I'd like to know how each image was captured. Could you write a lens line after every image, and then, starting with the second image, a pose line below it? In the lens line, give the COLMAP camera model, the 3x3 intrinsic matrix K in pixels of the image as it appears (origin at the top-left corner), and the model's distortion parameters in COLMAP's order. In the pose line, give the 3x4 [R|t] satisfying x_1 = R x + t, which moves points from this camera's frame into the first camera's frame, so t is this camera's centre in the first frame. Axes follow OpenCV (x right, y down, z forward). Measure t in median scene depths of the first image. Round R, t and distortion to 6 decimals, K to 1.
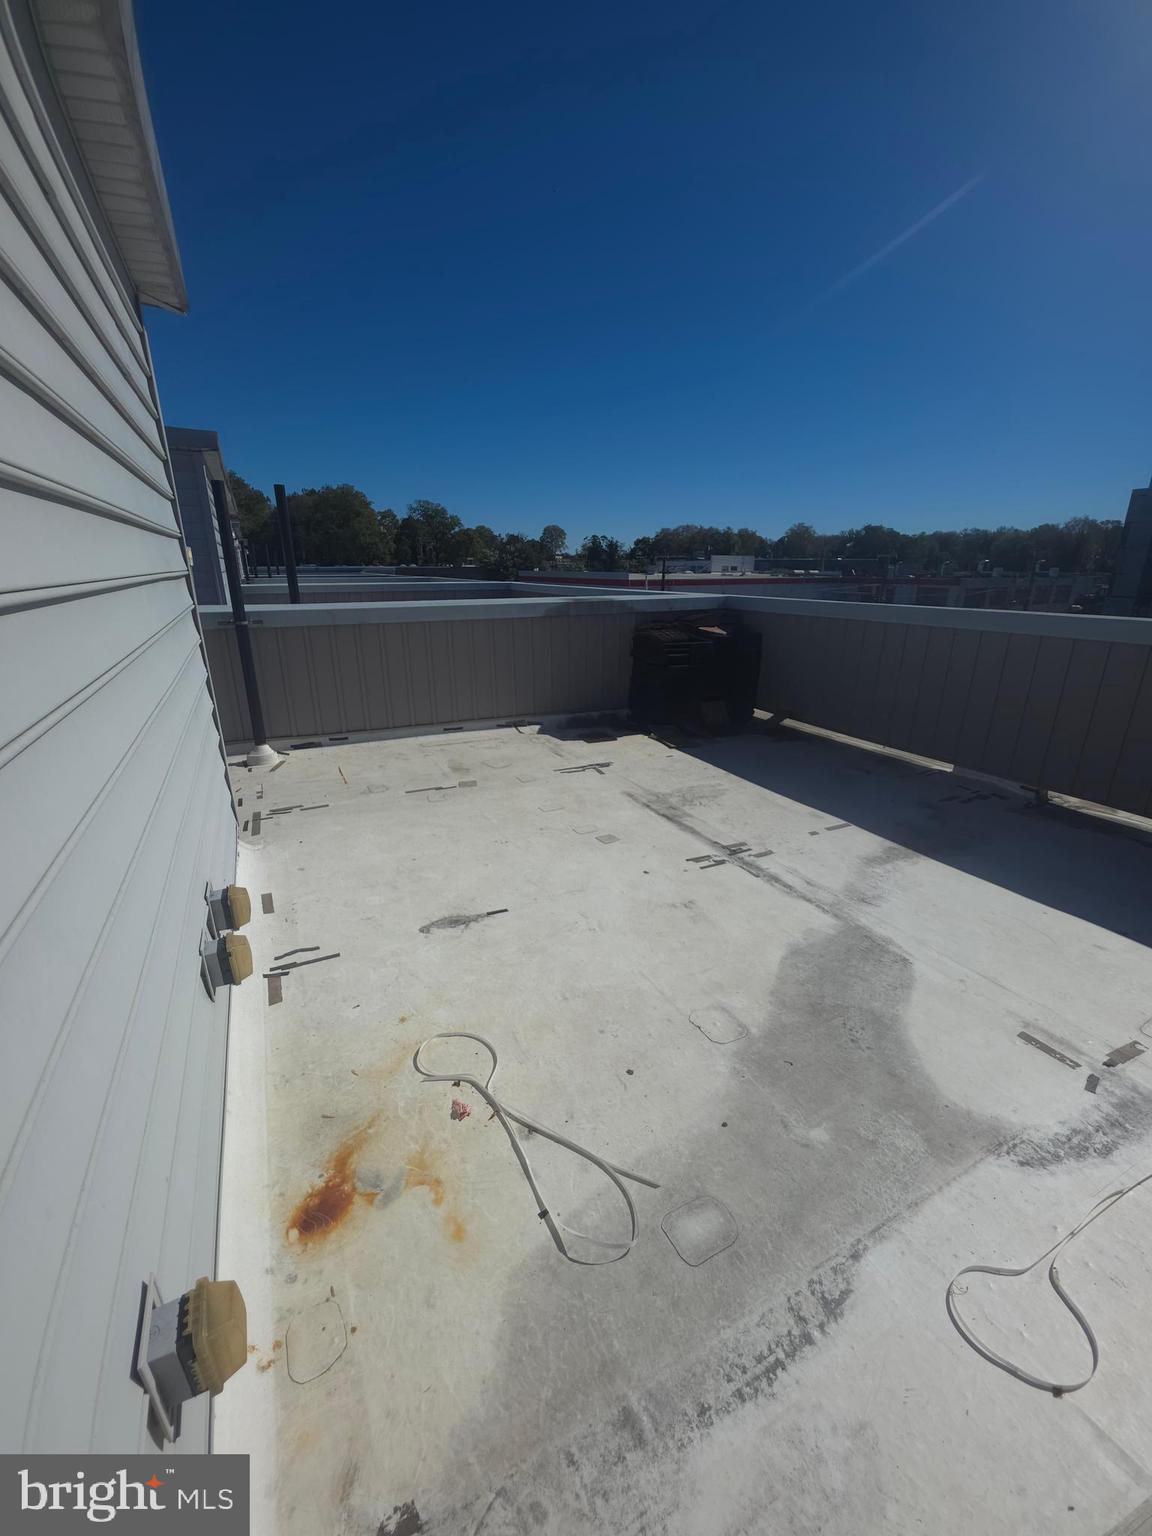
lens RADIAL K [[611.8, 0, 576.0], [0, 611.8, 768.0], [0, 0, 1]] dist [0.000281, -0.000008]
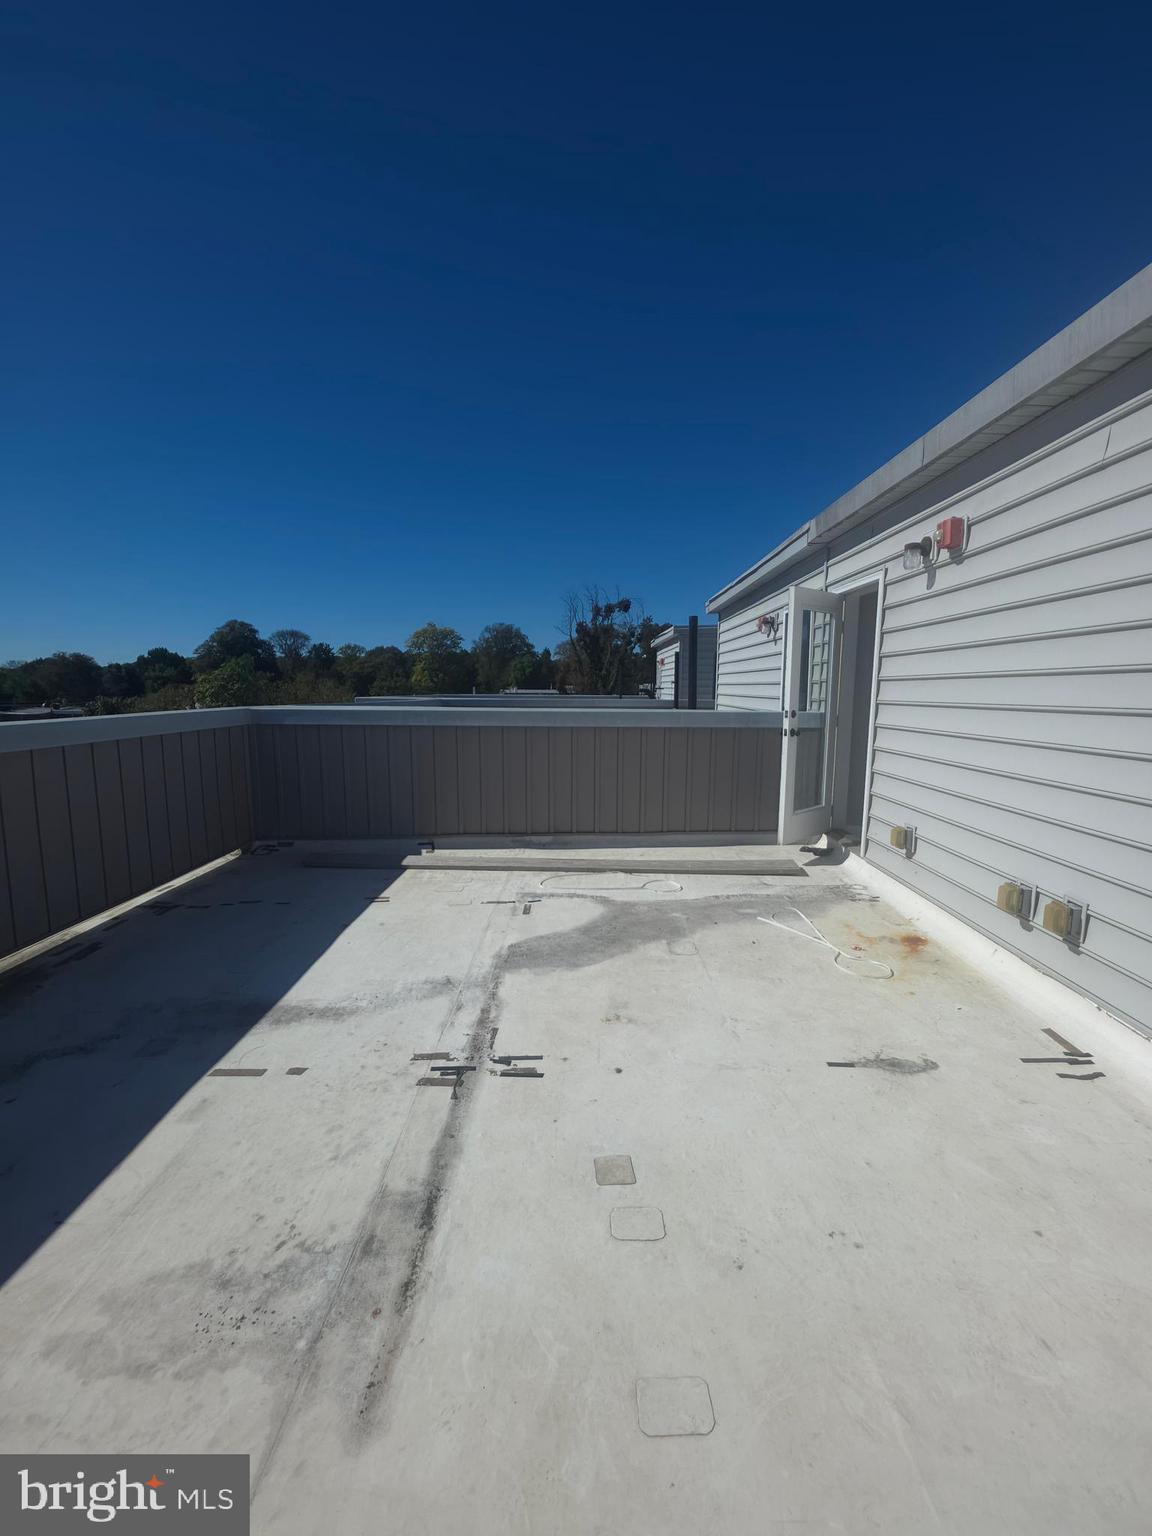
lens RADIAL K [[611.8, 0, 576.0], [0, 611.8, 768.0], [0, 0, 1]] dist [0.000281, -0.000008]
pose [[-0.882848, -0.063874, 0.465294, -0.164070], [0.144550, 0.905664, 0.398595, -0.478853], [-0.446860, 0.419157, -0.790331, 1.569995]]
